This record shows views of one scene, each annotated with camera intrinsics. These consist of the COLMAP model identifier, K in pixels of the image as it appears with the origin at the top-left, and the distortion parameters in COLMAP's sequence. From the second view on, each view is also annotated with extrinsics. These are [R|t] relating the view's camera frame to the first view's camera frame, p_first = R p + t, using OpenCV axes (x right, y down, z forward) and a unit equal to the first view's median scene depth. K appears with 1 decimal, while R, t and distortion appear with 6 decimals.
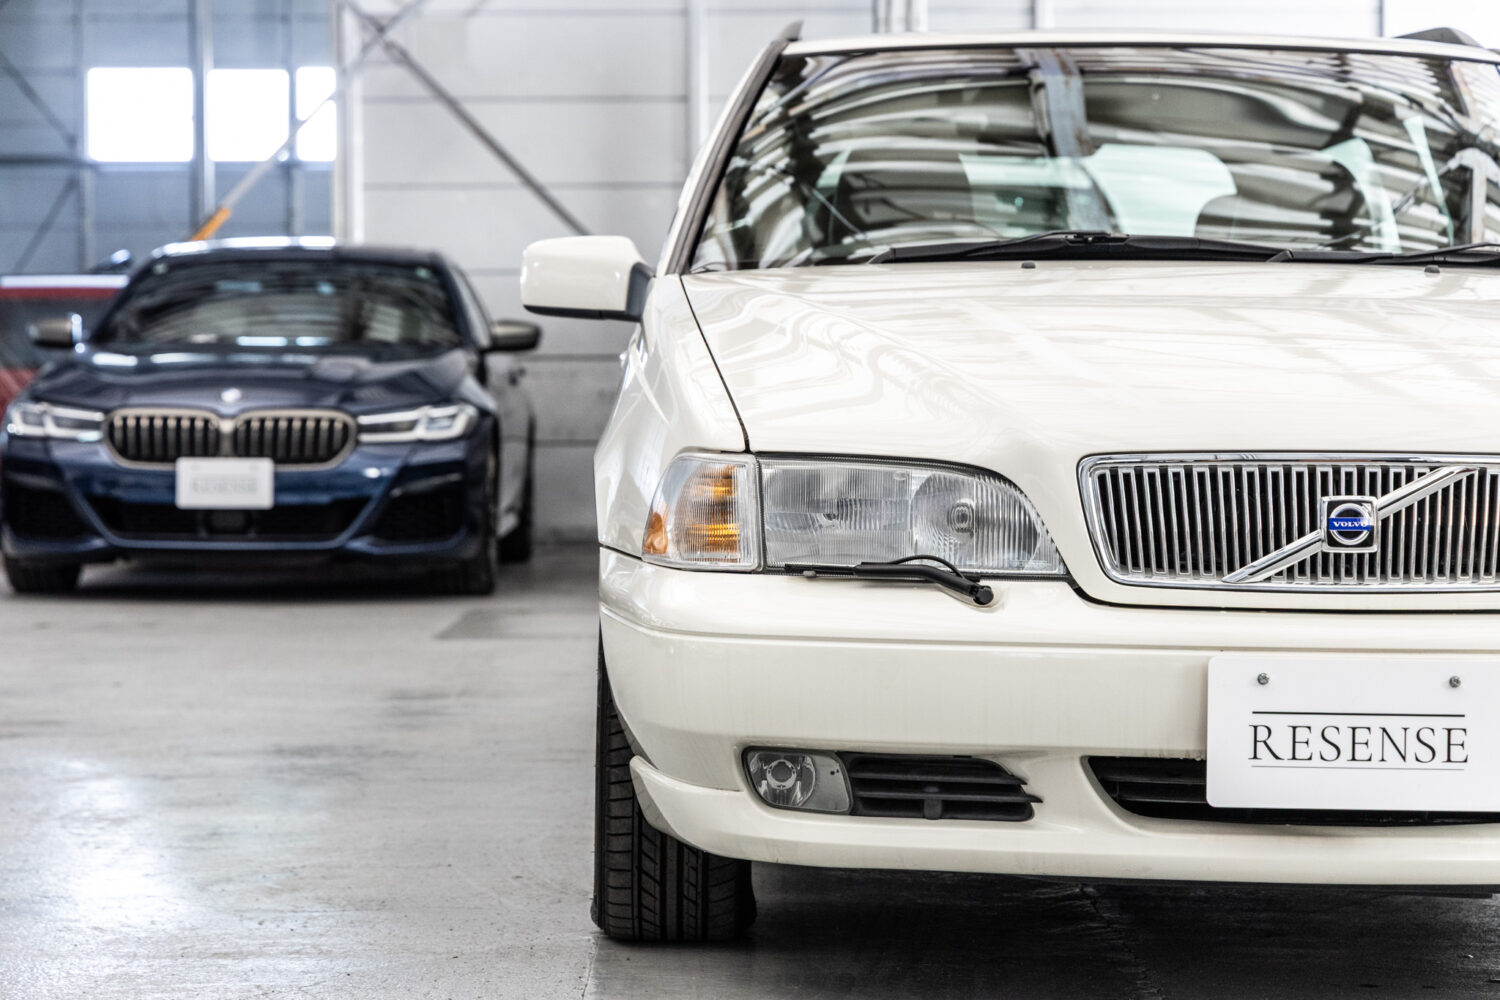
lens RADIAL K [[3727.8, 0, 750.0], [0, 3727.8, 500.0], [0, 0, 1]] dist [0.063302, 0.323729]
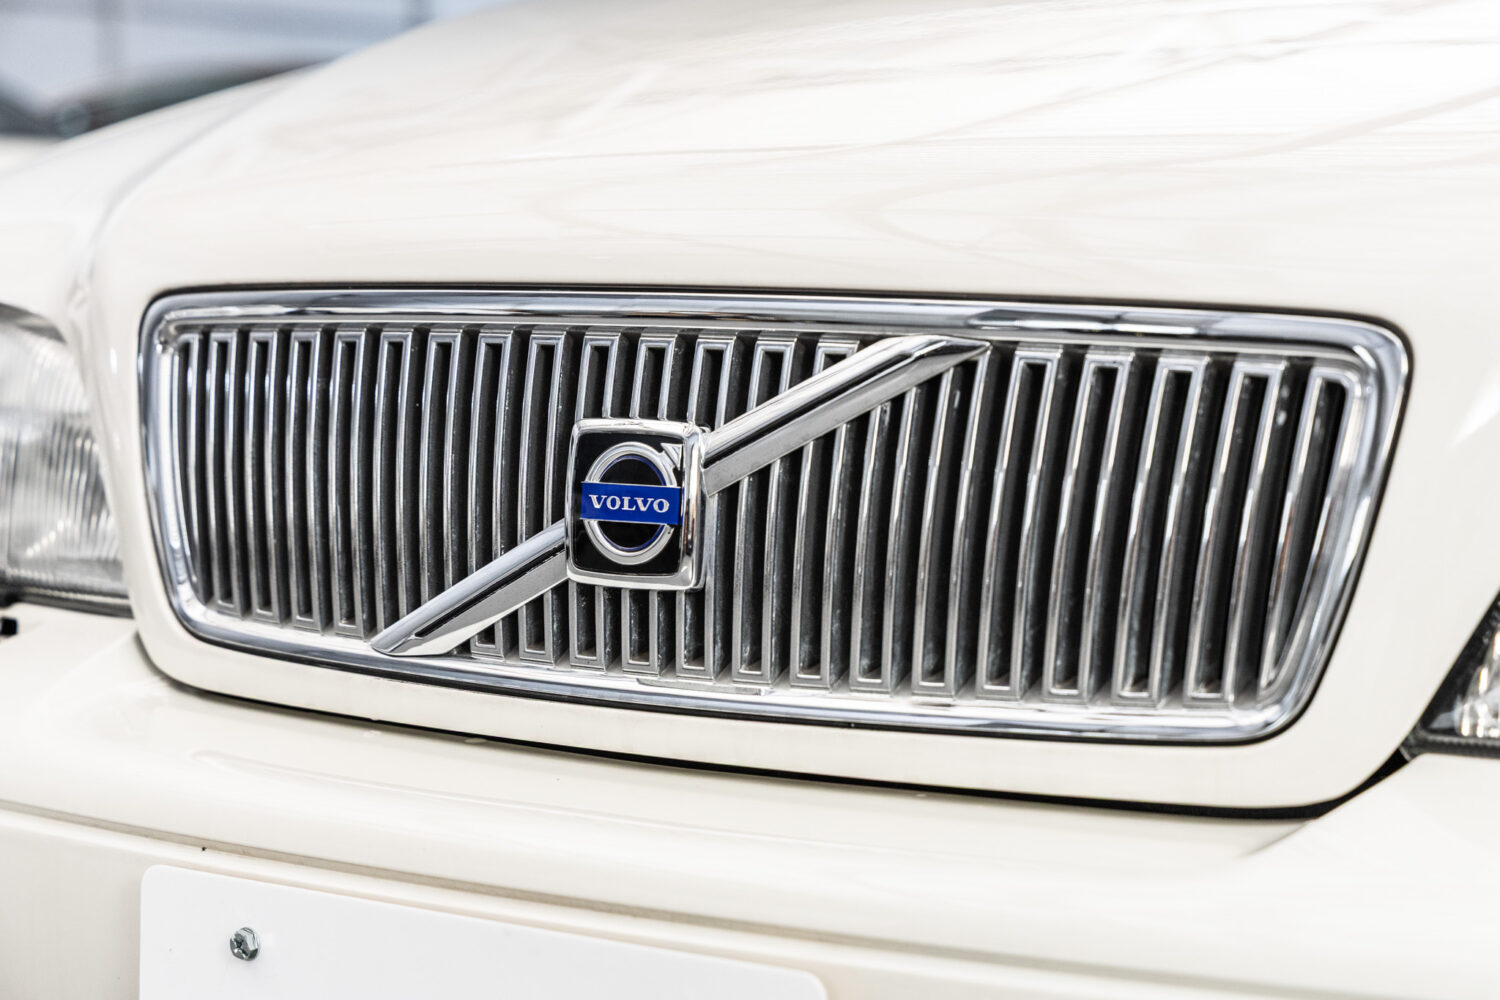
lens RADIAL K [[3727.8, 0, 750.0], [0, 3727.8, 500.0], [0, 0, 1]] dist [0.063302, 0.323729]
pose [[0.789102, 0.042465, -0.612792, 0.373240], [-0.020545, 0.998874, 0.042763, -0.008214], [0.613918, -0.021155, 0.789086, 0.739732]]
